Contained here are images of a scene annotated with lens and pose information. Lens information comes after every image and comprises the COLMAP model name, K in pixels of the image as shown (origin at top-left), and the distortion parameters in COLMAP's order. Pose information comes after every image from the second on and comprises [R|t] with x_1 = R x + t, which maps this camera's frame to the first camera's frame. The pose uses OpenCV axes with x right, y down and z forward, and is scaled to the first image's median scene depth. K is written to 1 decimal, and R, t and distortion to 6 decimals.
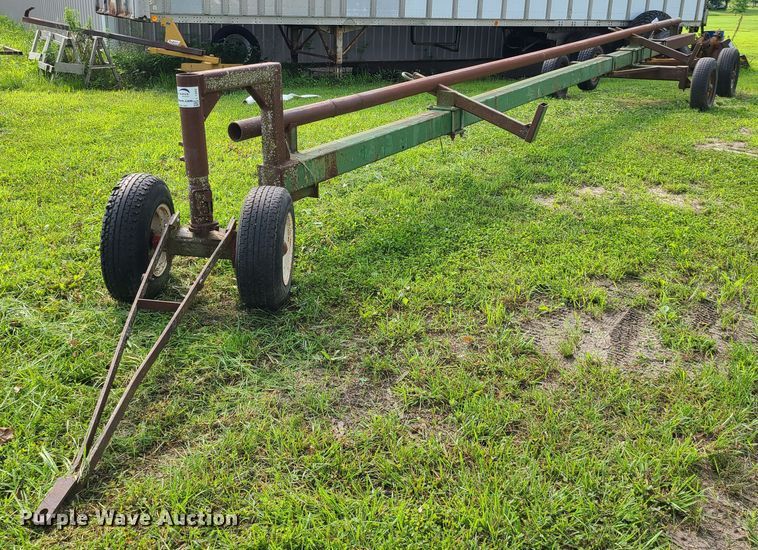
lens RADIAL K [[768.3, 0, 379.0], [0, 768.3, 274.9], [0, 0, 1]] dist [0.007997, -0.000429]
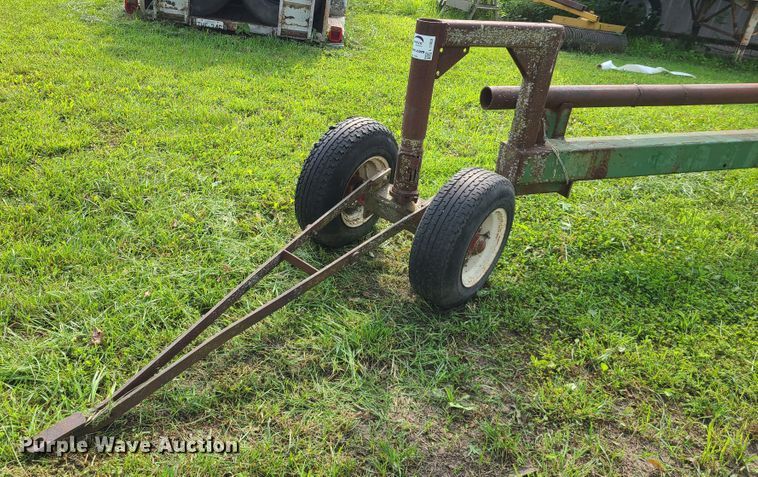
lens RADIAL K [[598.7, 0, 378.2], [0, 598.7, 238.2], [0, 0, 1]] dist [0.033060, -0.018598]
pose [[0.776010, 0.352961, -0.522712, 0.123115], [-0.305402, 0.935395, 0.178231, -0.118553], [0.551850, 0.021329, 0.833670, 0.364640]]
